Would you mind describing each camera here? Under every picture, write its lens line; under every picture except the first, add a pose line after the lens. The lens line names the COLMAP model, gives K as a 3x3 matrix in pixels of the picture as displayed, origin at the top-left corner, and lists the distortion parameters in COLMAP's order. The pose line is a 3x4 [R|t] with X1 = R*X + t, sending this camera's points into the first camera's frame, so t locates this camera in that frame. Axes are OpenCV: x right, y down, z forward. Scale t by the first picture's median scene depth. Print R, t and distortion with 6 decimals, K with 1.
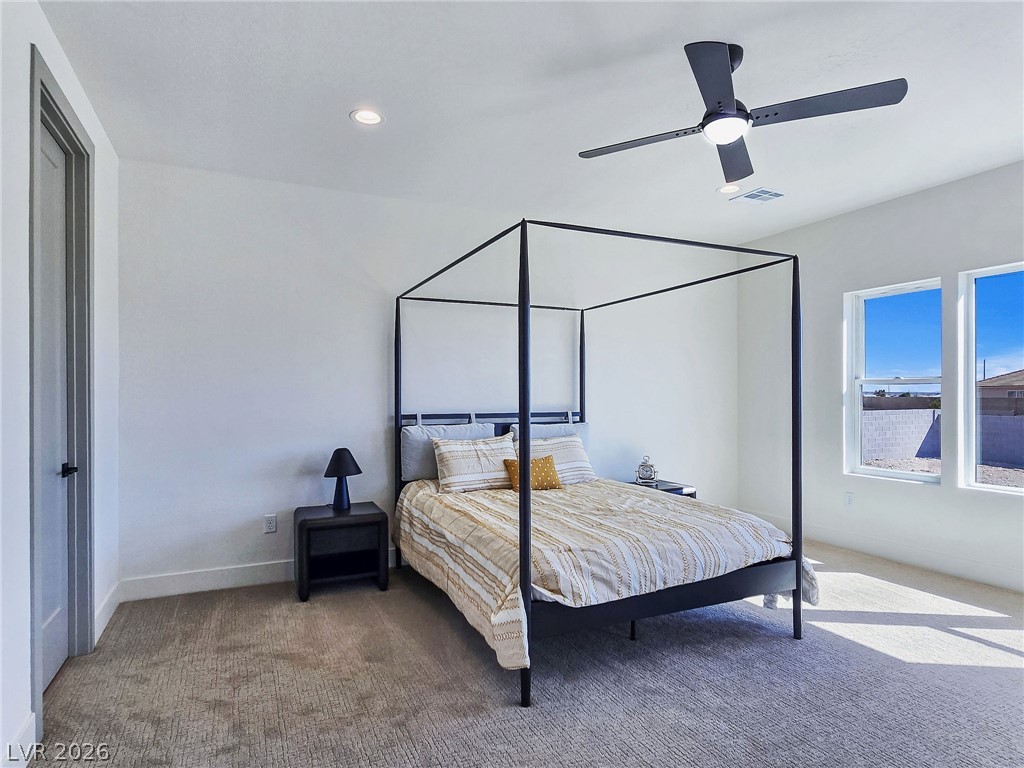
lens RADIAL K [[584.7, 0, 511.3], [0, 584.7, 390.3], [0, 0, 1]] dist [-0.000471, 0.000386]
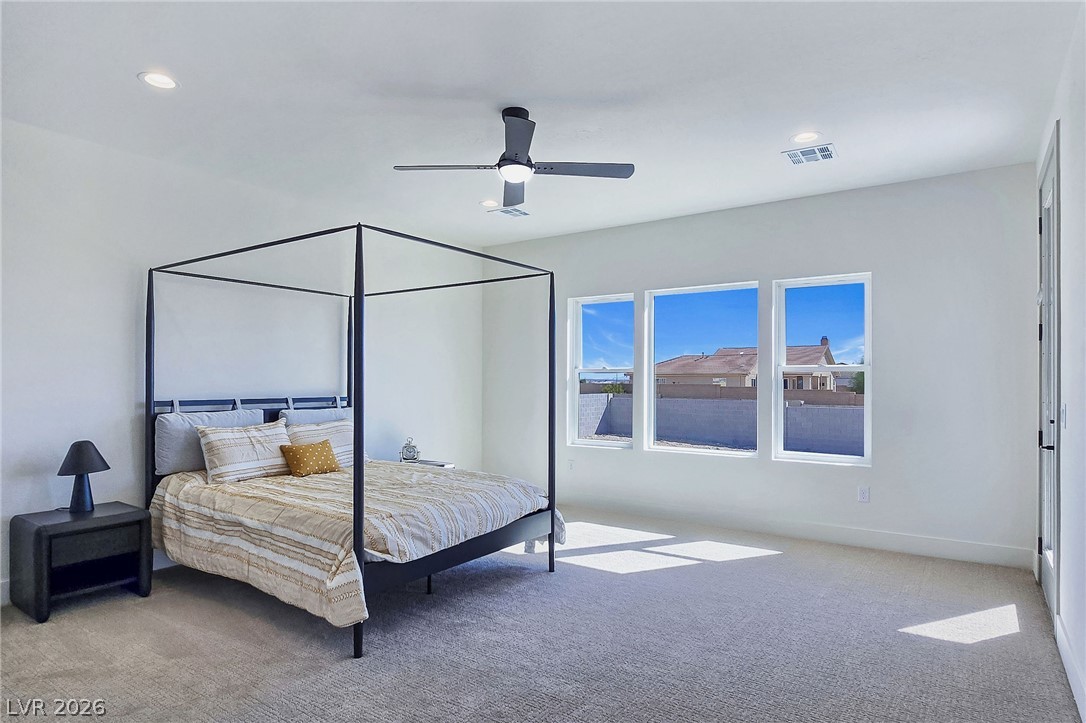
lens RADIAL K [[628.0, 0, 539.5], [0, 628.0, 369.0], [0, 0, 1]] dist [-0.001248, -0.004323]
pose [[0.863636, 0.013896, 0.503924, -0.219953], [-0.008704, 0.999882, -0.012655, -0.000463], [-0.504040, 0.006543, 0.863655, -0.165507]]
